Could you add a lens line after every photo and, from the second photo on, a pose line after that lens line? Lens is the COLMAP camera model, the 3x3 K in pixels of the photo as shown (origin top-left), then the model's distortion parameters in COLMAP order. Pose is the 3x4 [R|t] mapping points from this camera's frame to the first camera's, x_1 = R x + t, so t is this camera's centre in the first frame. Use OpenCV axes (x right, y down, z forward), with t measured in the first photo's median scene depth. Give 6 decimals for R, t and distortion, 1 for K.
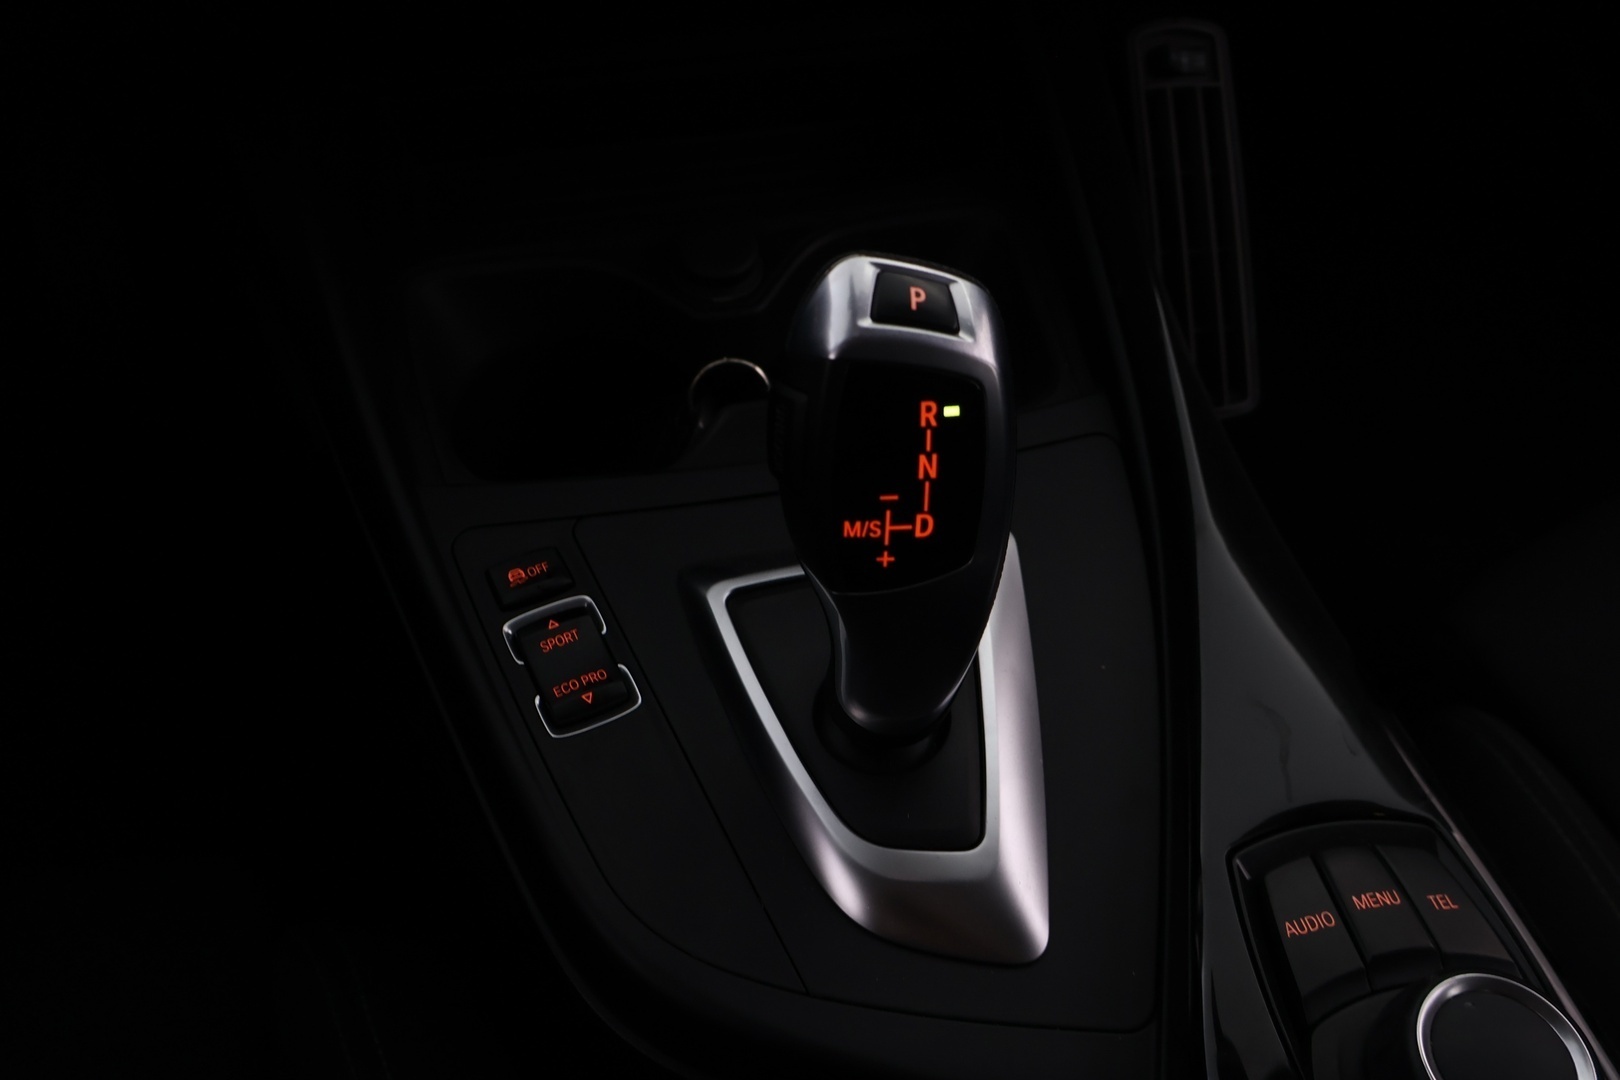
lens RADIAL K [[1347.1, 0, 815.2], [0, 1347.1, 539.5], [0, 0, 1]] dist [-0.008183, -0.008491]
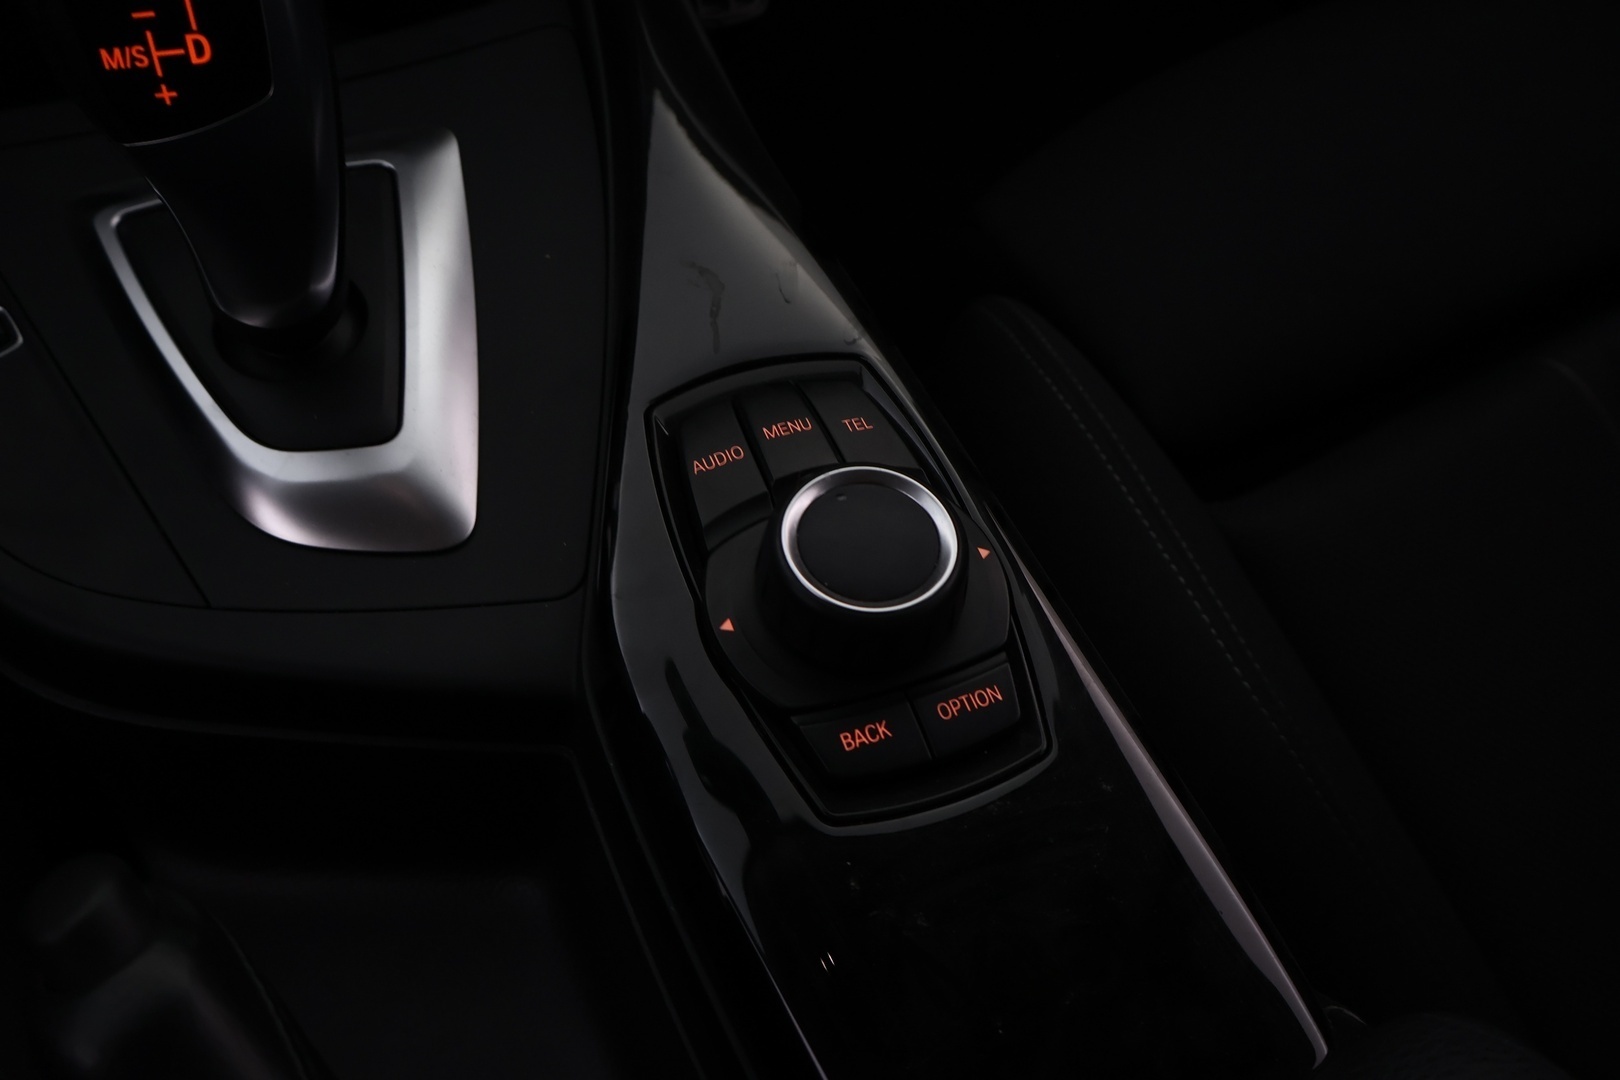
lens RADIAL K [[1347.1, 0, 815.2], [0, 1347.1, 539.5], [0, 0, 1]] dist [-0.008183, -0.008491]
pose [[0.982878, -0.129150, 0.131421, 0.302465], [0.109116, 0.982699, 0.149657, 0.205779], [-0.148476, -0.132754, 0.979965, 0.033188]]
